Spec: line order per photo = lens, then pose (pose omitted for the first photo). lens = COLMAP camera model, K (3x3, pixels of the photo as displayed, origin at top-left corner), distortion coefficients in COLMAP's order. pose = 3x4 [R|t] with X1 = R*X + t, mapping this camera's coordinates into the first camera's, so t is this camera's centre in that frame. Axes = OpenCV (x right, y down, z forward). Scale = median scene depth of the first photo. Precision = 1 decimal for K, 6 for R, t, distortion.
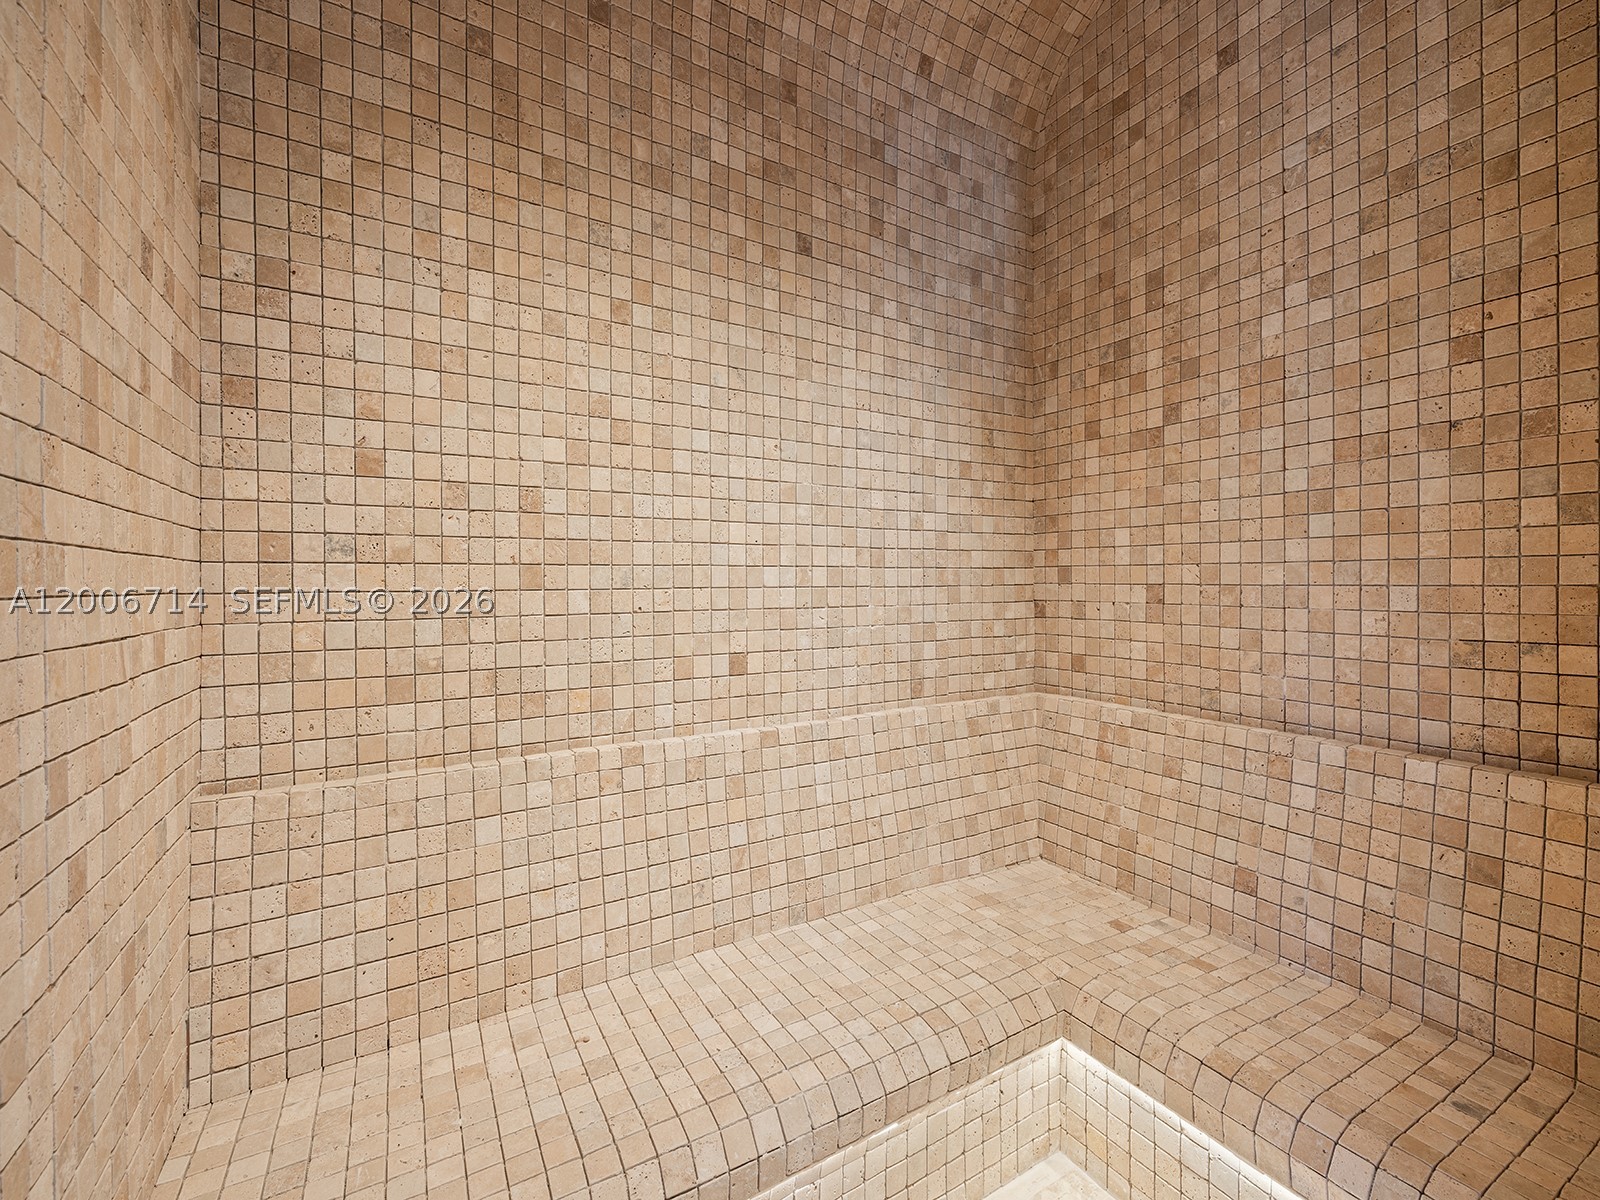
lens RADIAL K [[676.2, 0, 798.4], [0, 676.2, 589.6], [0, 0, 1]] dist [-0.002655, 0.000177]
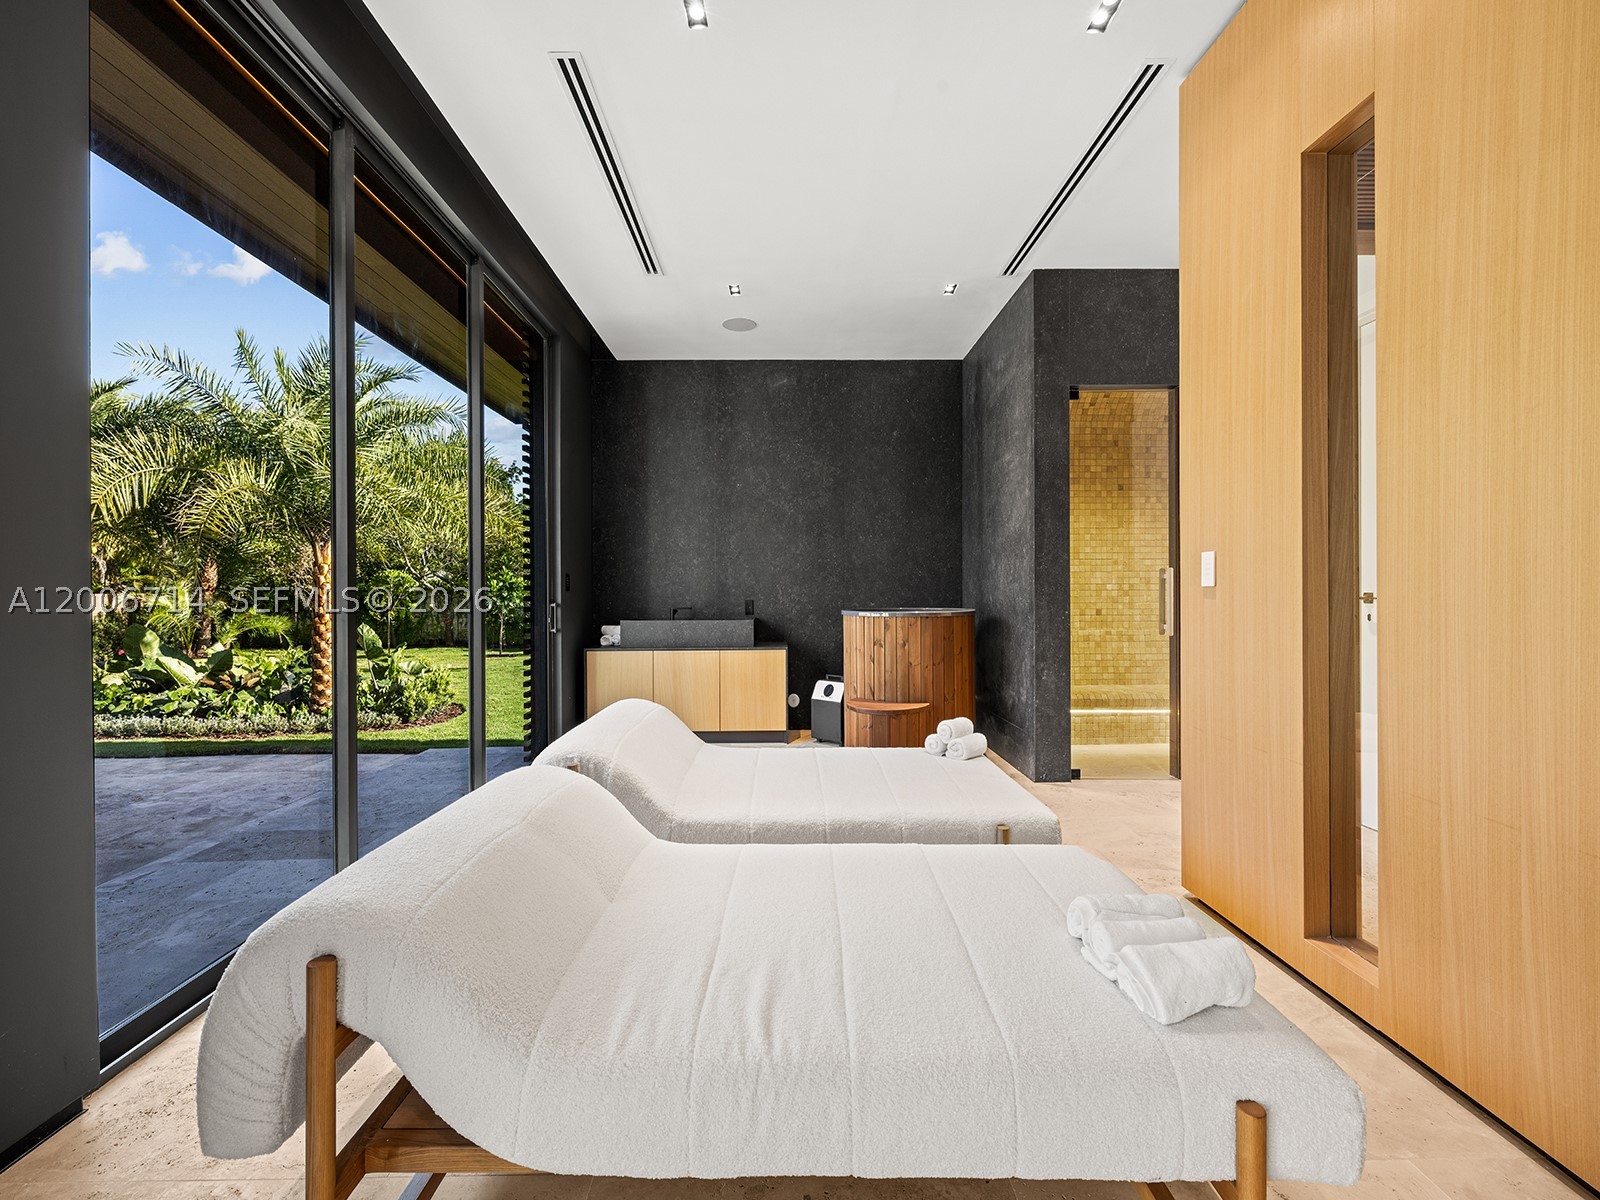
lens RADIAL K [[676.2, 0, 788.5], [0, 676.2, 591.1], [0, 0, 1]] dist [-0.002655, 0.000177]
pose [[0.864949, 0.000937, -0.501860, 0.271665], [-0.002893, 0.999991, -0.003119, 0.016607], [0.501852, 0.004150, 0.864943, -2.776888]]
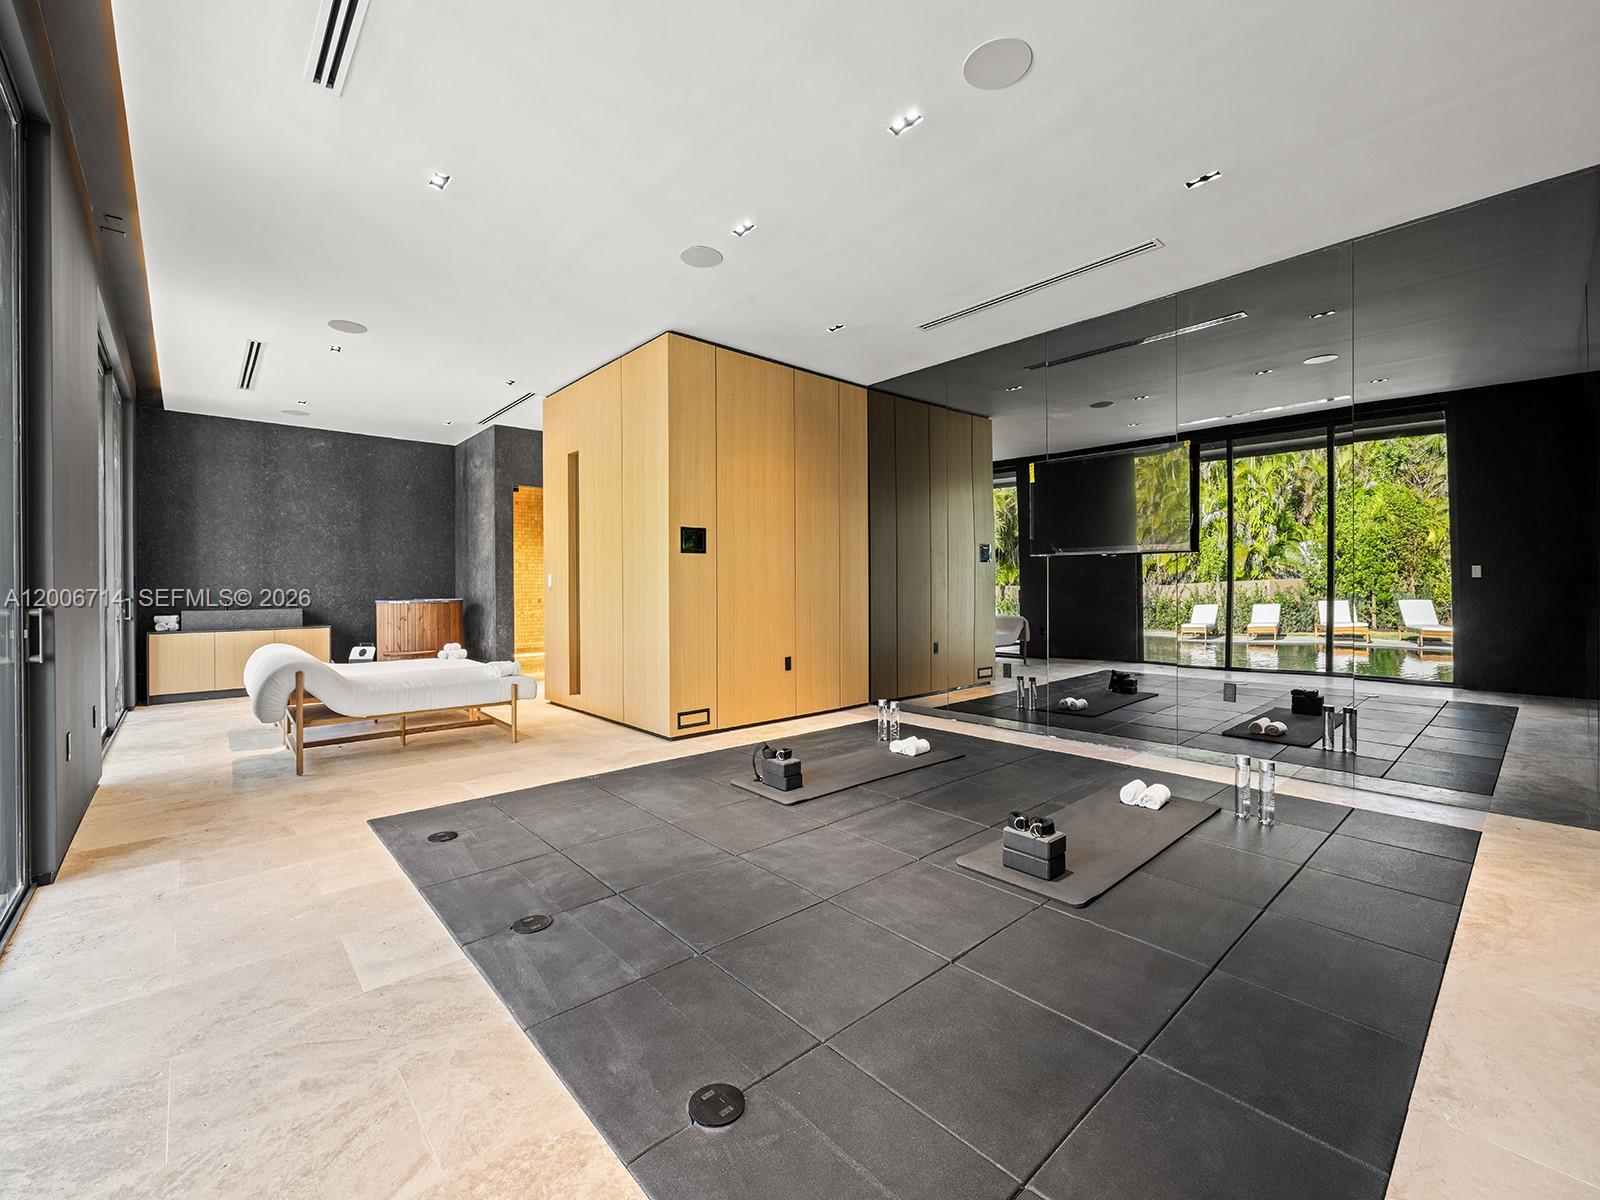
lens RADIAL K [[676.2, 0, 794.1], [0, 676.2, 589.9], [0, 0, 1]] dist [-0.002655, 0.000177]
pose [[0.981720, -0.001799, 0.190320, 1.241173], [0.002381, 0.999993, -0.002829, 0.039574], [-0.190314, 0.003230, 0.981718, -6.243407]]
